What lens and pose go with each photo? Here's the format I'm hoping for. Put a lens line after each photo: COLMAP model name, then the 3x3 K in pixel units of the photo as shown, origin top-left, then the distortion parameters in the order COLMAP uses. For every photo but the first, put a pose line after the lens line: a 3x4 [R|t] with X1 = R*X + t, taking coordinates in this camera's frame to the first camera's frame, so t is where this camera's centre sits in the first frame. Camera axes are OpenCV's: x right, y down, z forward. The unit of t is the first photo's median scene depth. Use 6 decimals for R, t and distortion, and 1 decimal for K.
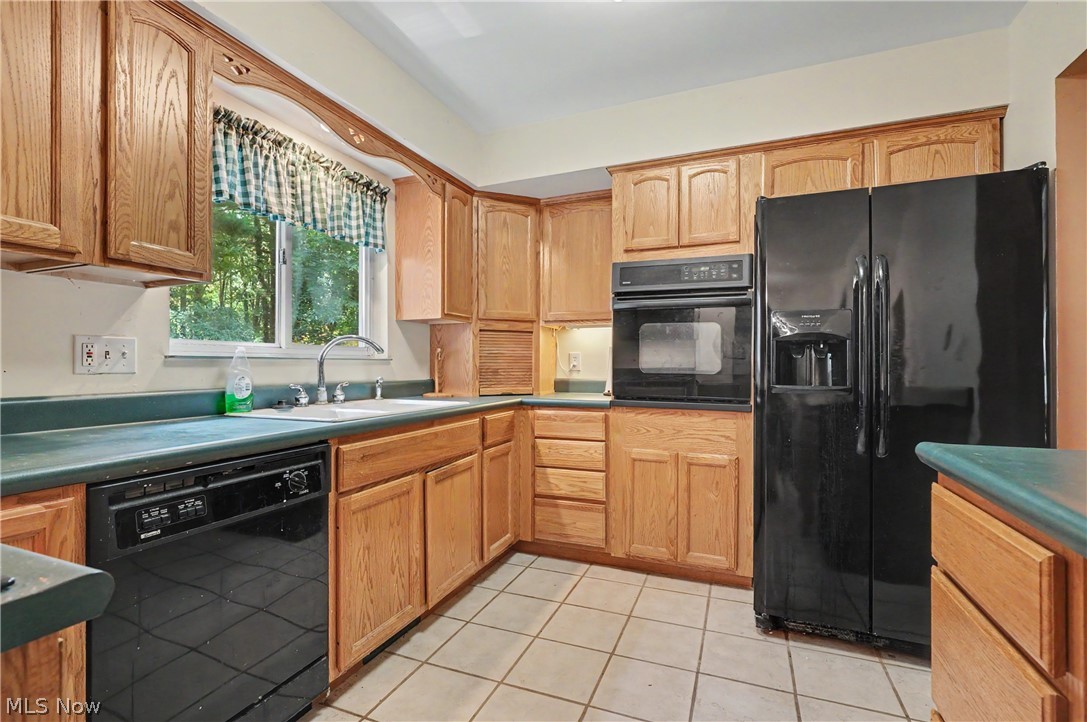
lens RADIAL K [[503.9, 0, 543.8], [0, 503.9, 359.8], [0, 0, 1]] dist [-0.008736, 0.000676]
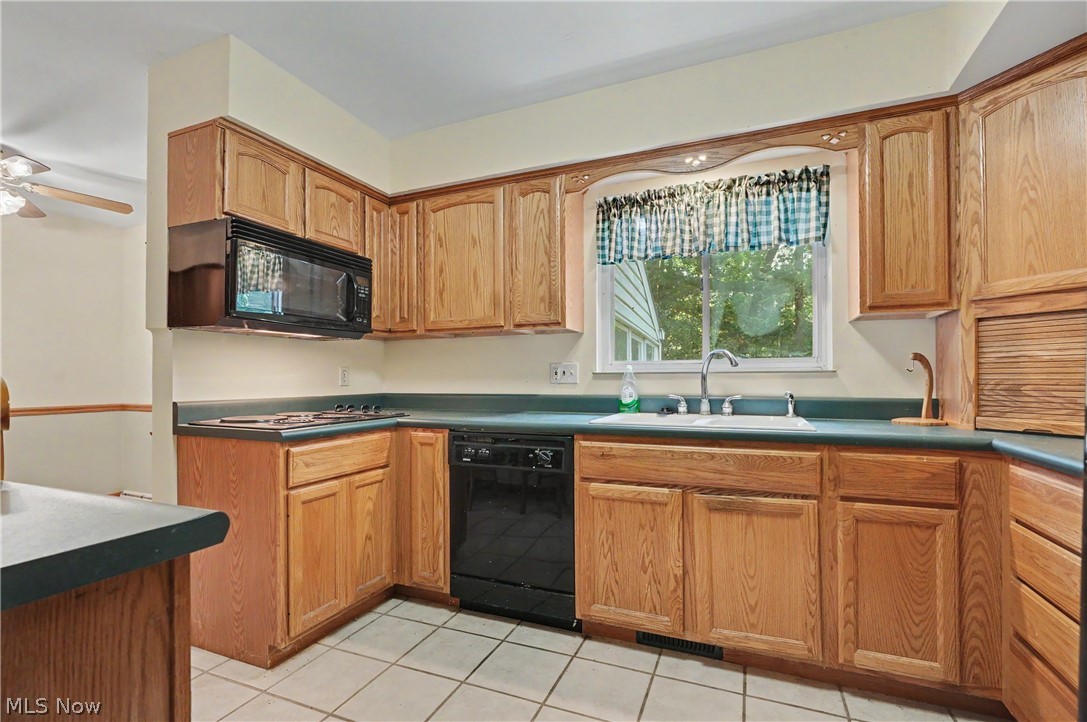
lens RADIAL K [[503.9, 0, 540.3], [0, 503.9, 370.5], [0, 0, 1]] dist [-0.008736, 0.000676]
pose [[-0.028684, -0.015534, -0.999468, 0.569679], [0.013652, 0.999780, -0.015931, 0.005018], [0.999495, -0.014102, -0.028465, 0.589008]]
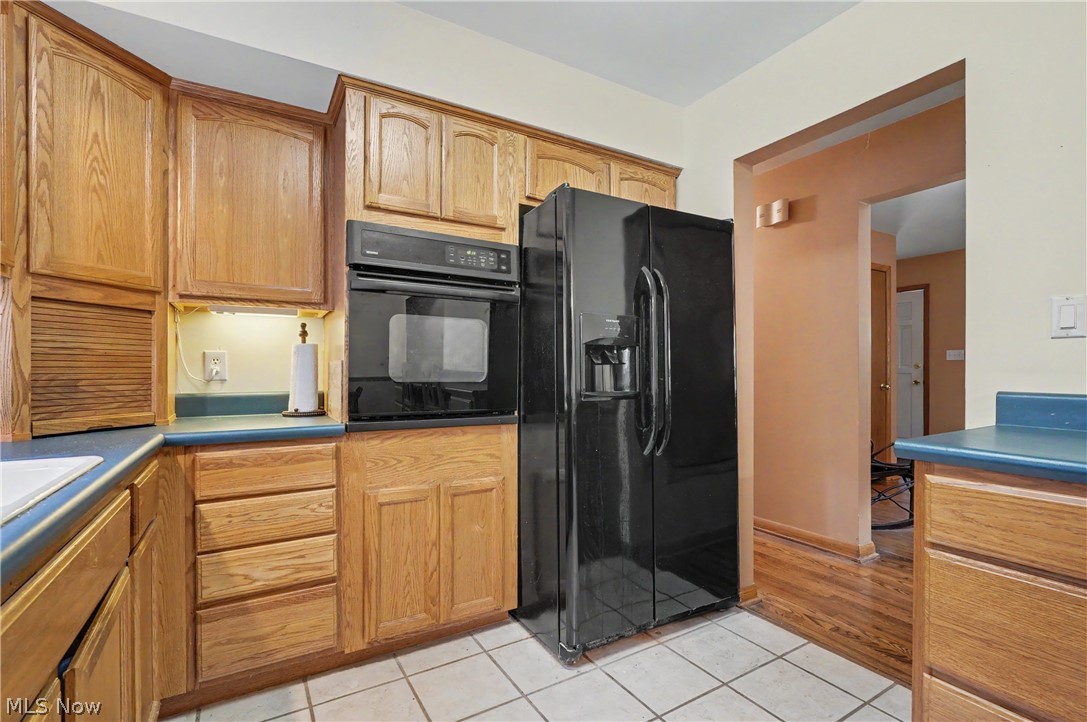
lens RADIAL K [[503.9, 0, 552.5], [0, 503.9, 369.7], [0, 0, 1]] dist [-0.008736, 0.000676]
pose [[0.593183, -0.000153, 0.805067, -0.252913], [-0.007106, 0.999960, 0.005426, 0.002838], [-0.805036, -0.008939, 0.593158, 0.395913]]
